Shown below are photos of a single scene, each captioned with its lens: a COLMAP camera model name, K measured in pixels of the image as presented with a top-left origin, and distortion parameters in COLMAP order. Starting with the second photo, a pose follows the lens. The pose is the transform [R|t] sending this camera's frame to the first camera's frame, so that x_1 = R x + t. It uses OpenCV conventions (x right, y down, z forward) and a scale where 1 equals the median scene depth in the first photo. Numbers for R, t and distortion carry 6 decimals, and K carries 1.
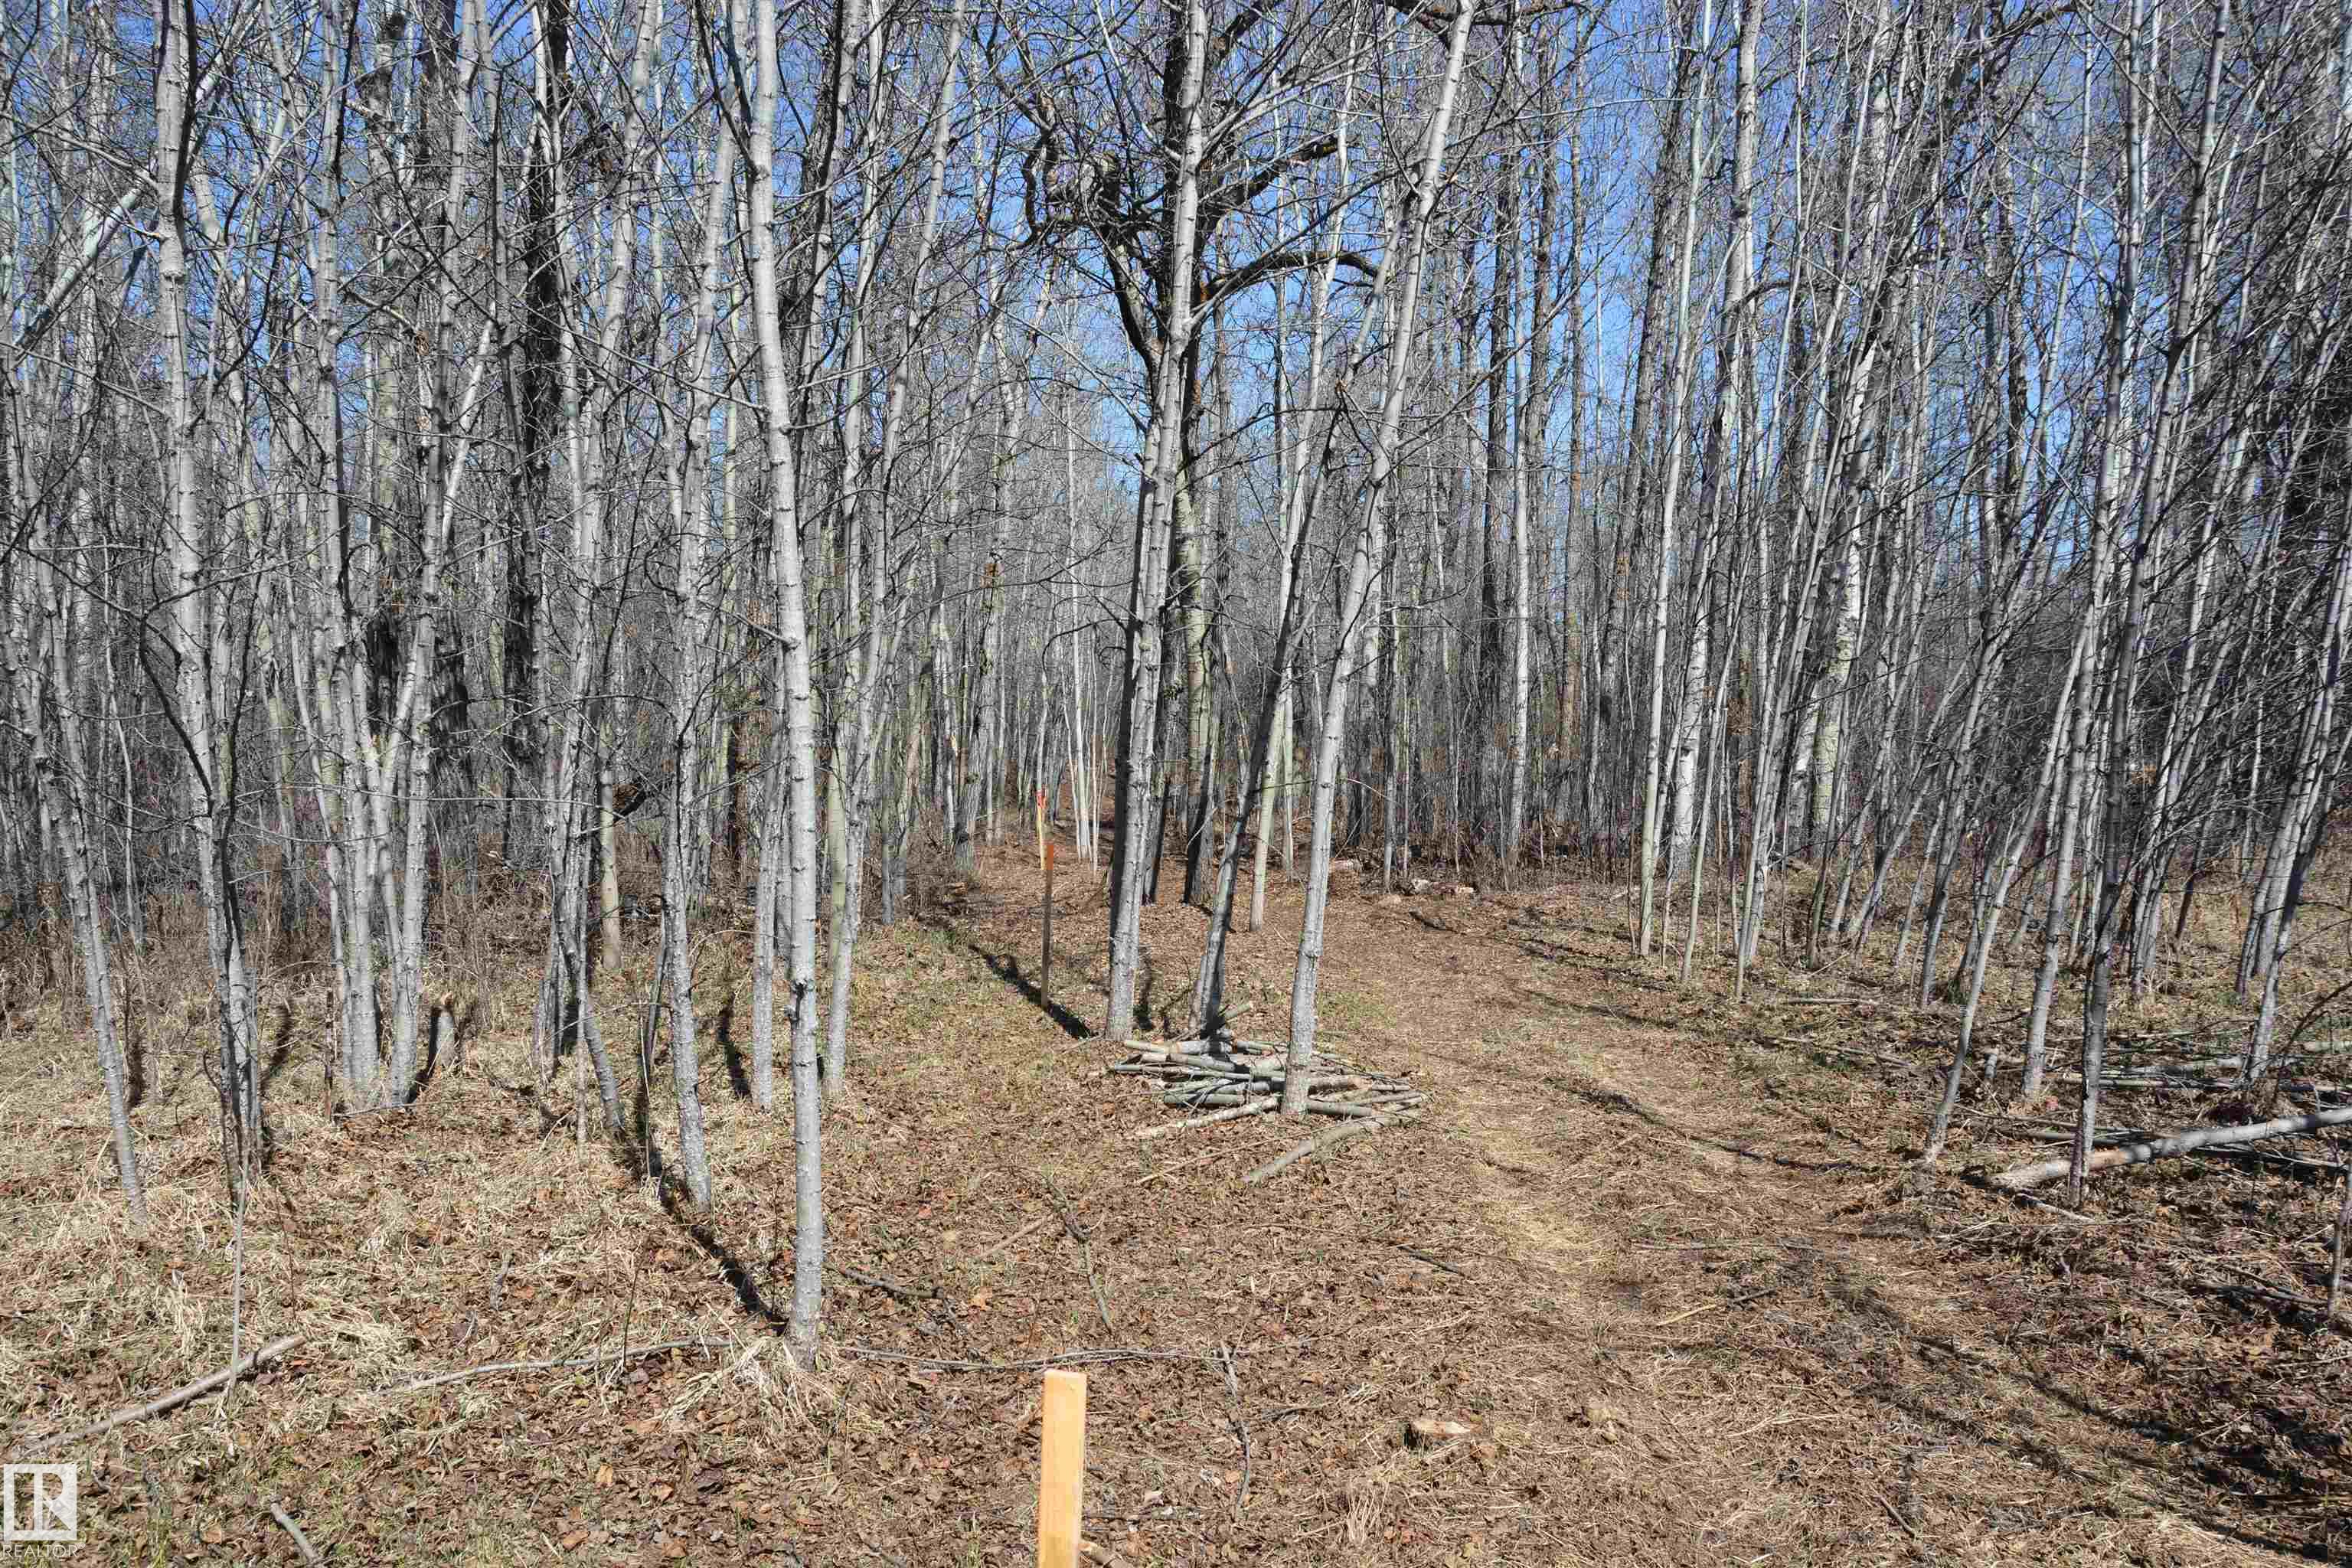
lens RADIAL K [[1823.4, 0, 1183.6], [0, 1823.4, 770.8], [0, 0, 1]] dist [-0.155941, 0.111947]
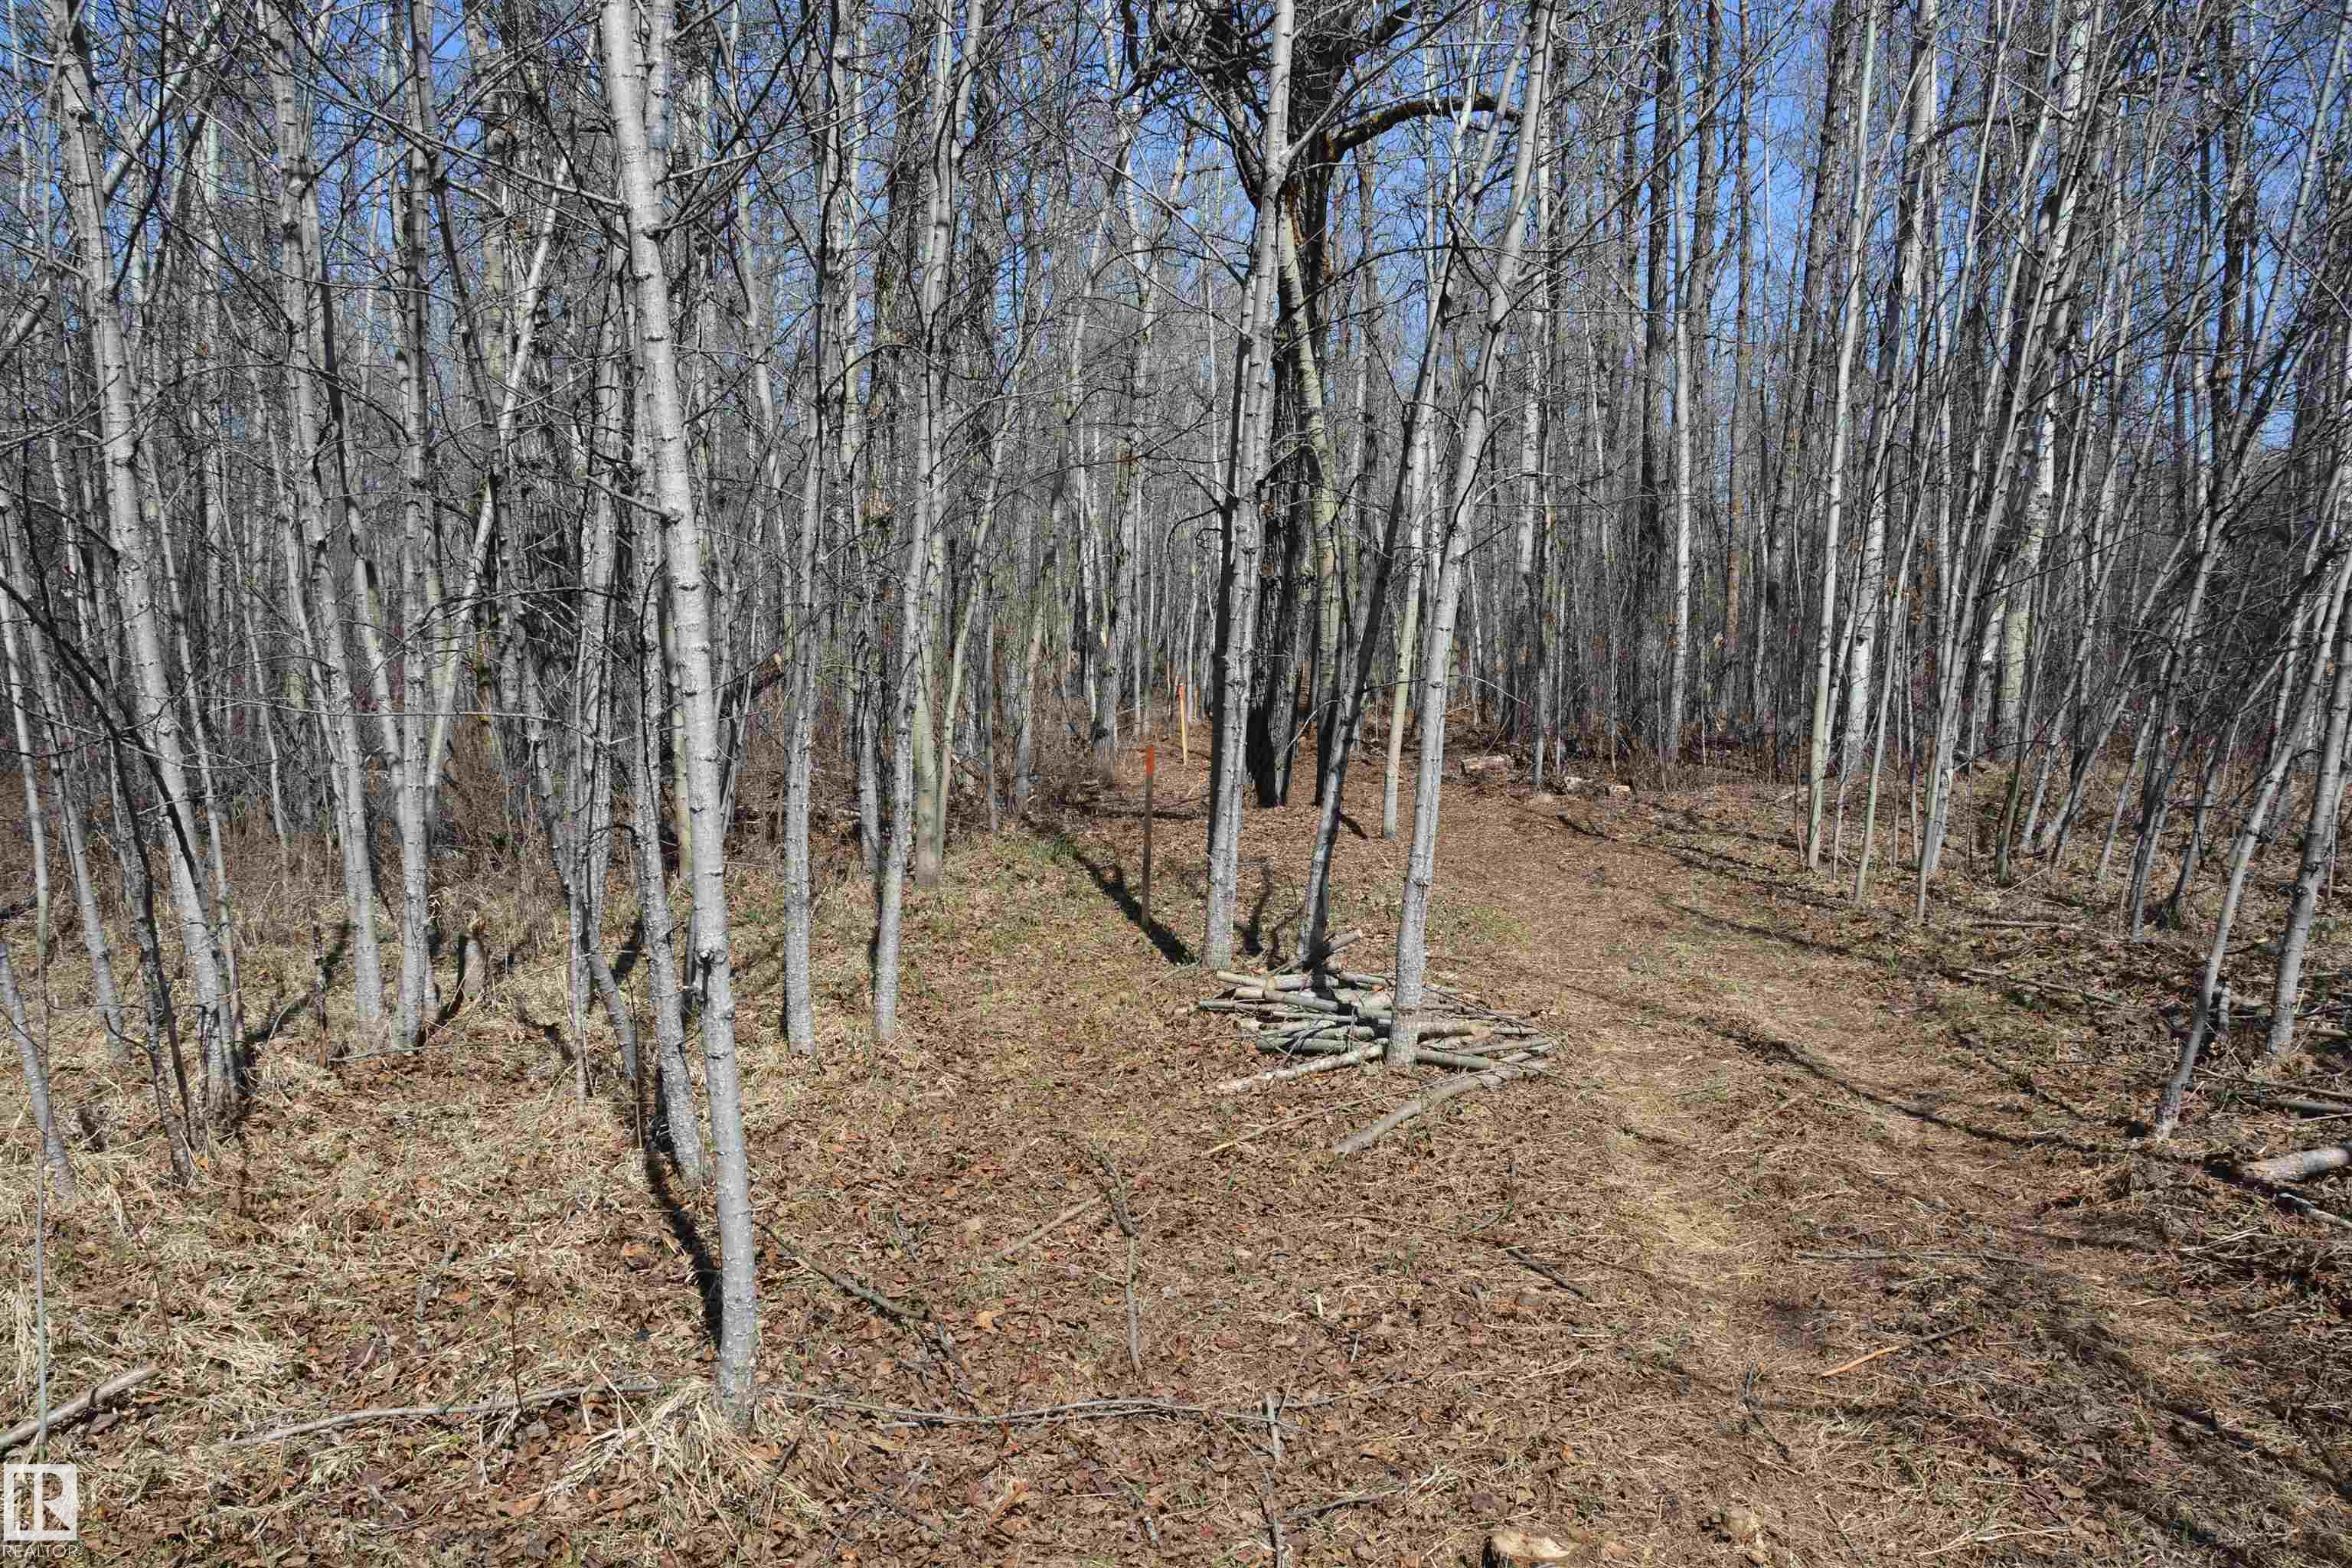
lens RADIAL K [[1823.4, 0, 1183.6], [0, 1823.4, 770.8], [0, 0, 1]] dist [-0.155941, 0.111947]
pose [[0.996104, -0.002727, -0.088150, 0.036145], [0.008005, 0.998191, 0.059580, -0.003817], [0.087828, -0.060053, 0.994324, 0.145367]]
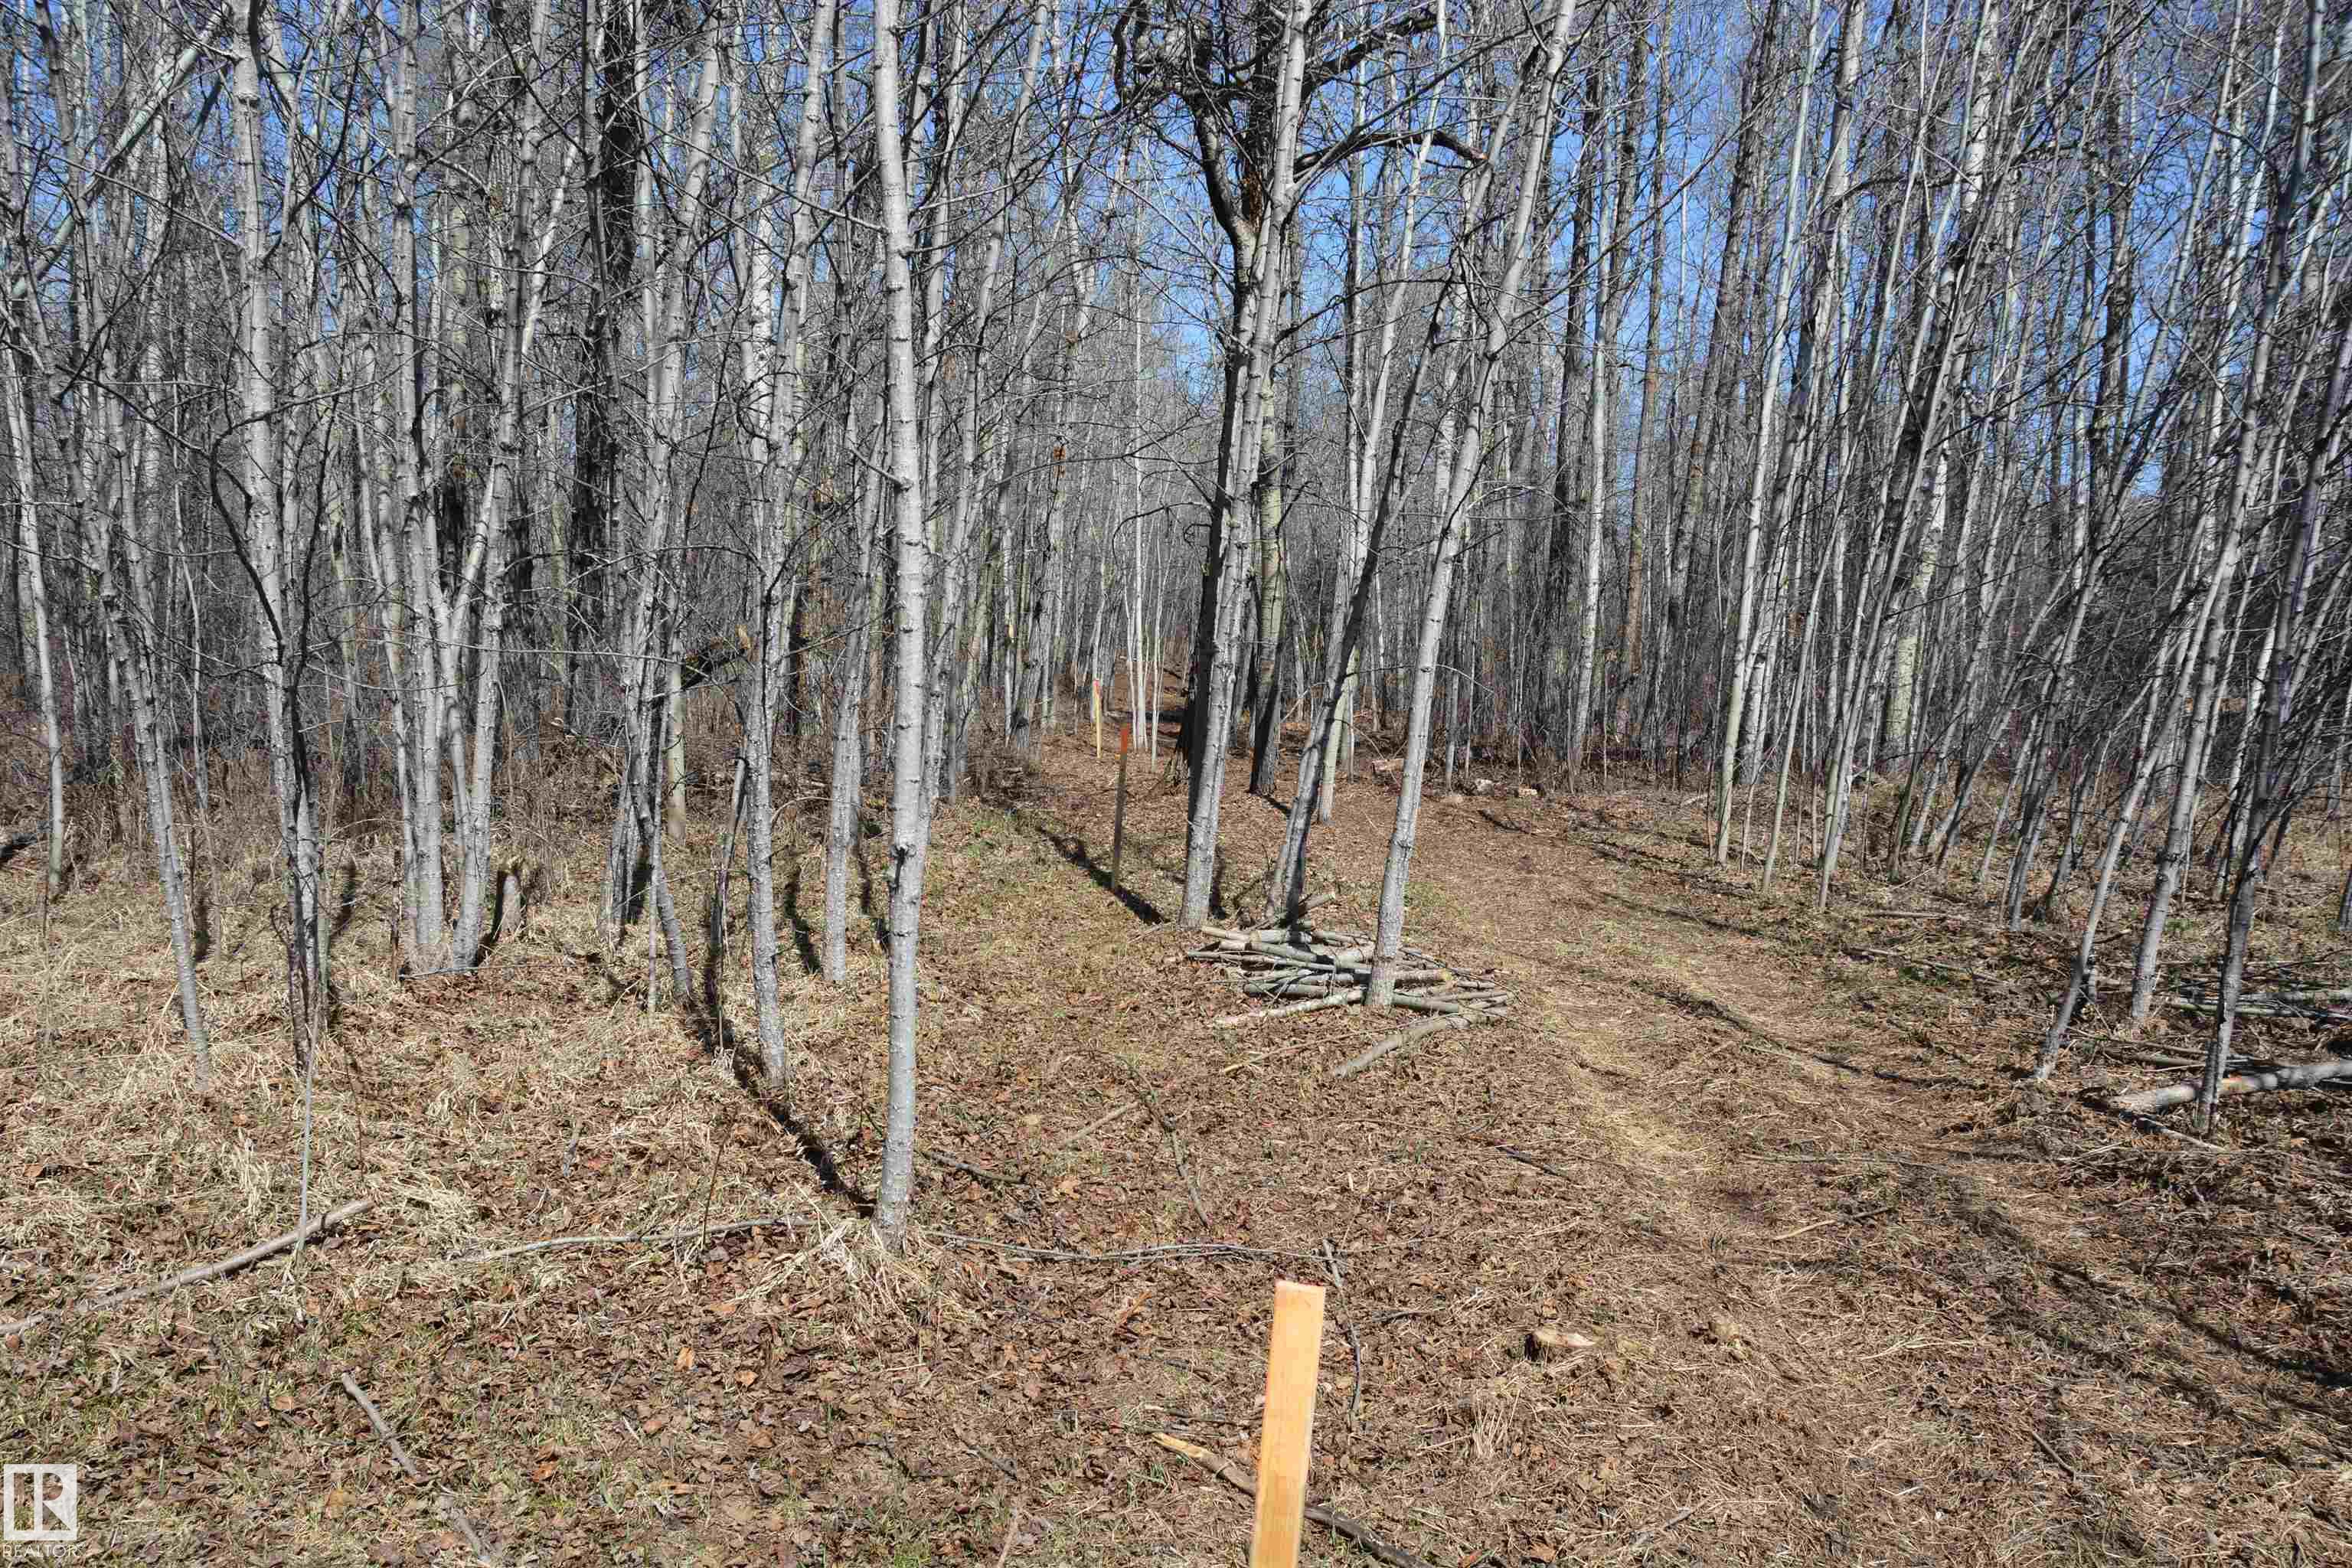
lens RADIAL K [[1815.0, 0, 1181.3], [0, 1815.0, 768.0], [0, 0, 1]] dist [-0.154340, 0.104402]
pose [[0.999064, 0.033638, -0.027193, -0.024374], [-0.032063, 0.997893, 0.056413, 0.010341], [0.029033, -0.055488, 0.998037, 0.038069]]
